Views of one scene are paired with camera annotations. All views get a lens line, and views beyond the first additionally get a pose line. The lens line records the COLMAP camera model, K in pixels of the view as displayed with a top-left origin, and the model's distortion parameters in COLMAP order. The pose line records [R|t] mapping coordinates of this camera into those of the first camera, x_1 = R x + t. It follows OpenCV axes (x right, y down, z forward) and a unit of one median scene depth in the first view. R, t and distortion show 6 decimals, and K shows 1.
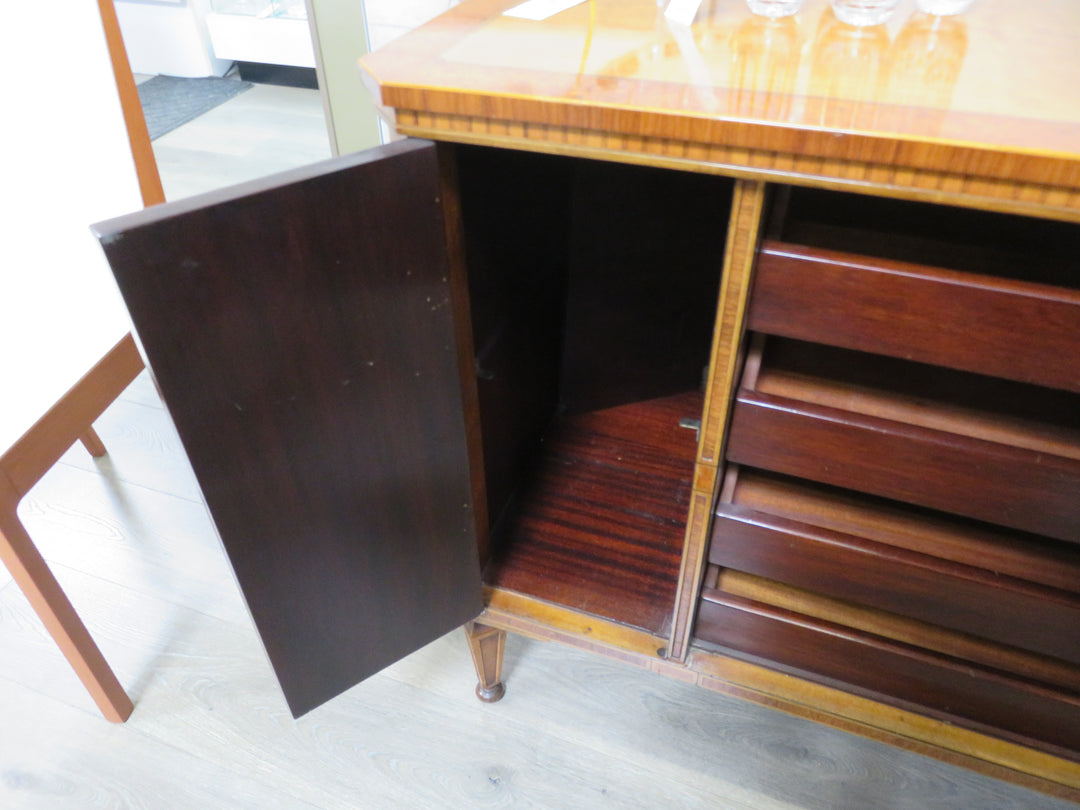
lens RADIAL K [[816.6, 0, 540.0], [0, 816.6, 405.0], [0, 0, 1]] dist [0.001543, -0.004830]
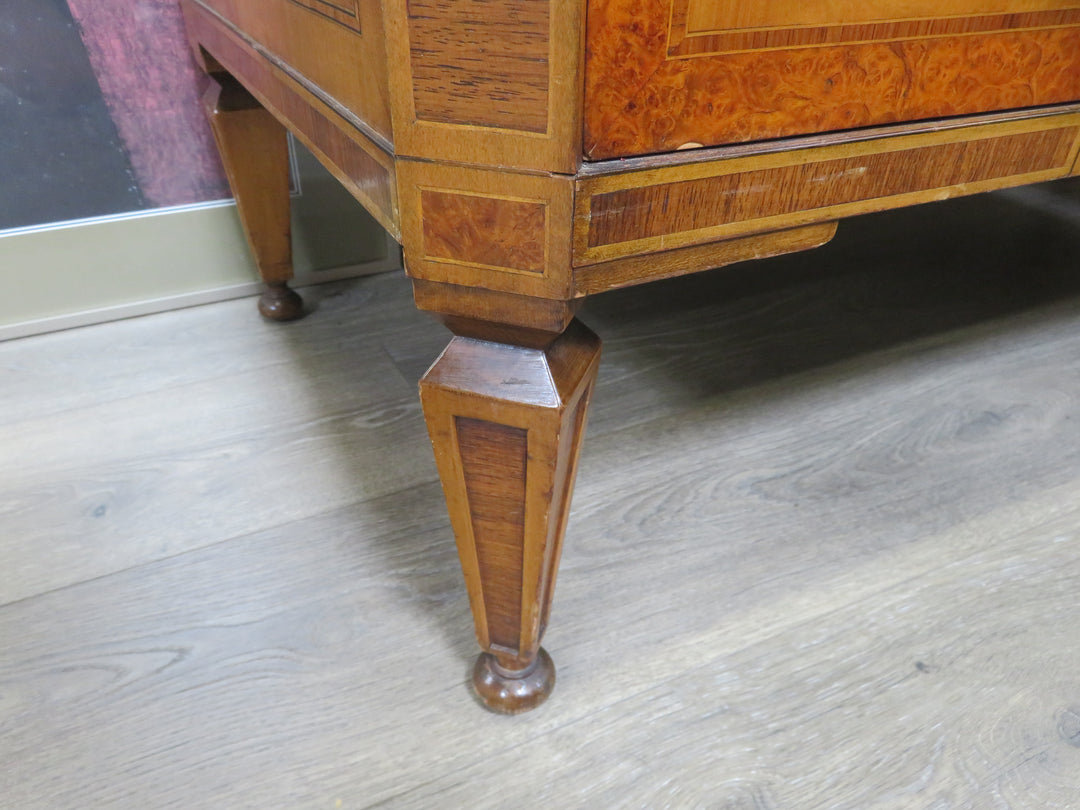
lens RADIAL K [[813.7, 0, 540.0], [0, 813.7, 405.0], [0, 0, 1]] dist [0.008146, 0.000408]
pose [[0.674175, -0.376553, 0.635371, -0.372767], [0.441477, 0.895124, 0.062055, 0.385851], [-0.592103, 0.238666, 0.769710, 1.173470]]
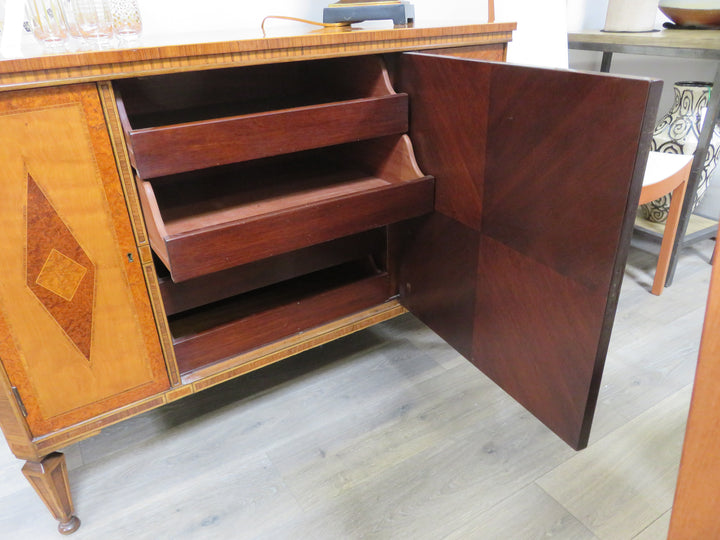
lens RADIAL K [[544.4, 0, 360.0], [0, 544.4, 270.0], [0, 0, 1]] dist [0.001543, -0.004830]
pose [[0.600634, -0.370473, 0.708511, -0.431314], [0.530107, 0.847909, -0.006030, 0.409137], [-0.598519, 0.379209, 0.705674, -0.200584]]
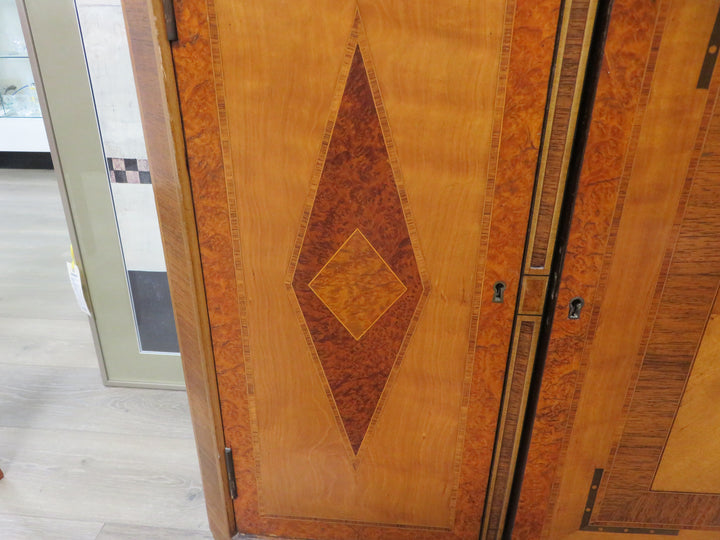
lens RADIAL K [[529.6, 0, 360.0], [0, 529.6, 270.0], [0, 0, 1]] dist [-0.004446, 0.000349]
pose [[0.963106, -0.092581, 0.252698, -0.105960], [0.152023, 0.961963, -0.226971, 0.165147], [-0.222073, 0.257013, 0.940546, 0.541124]]
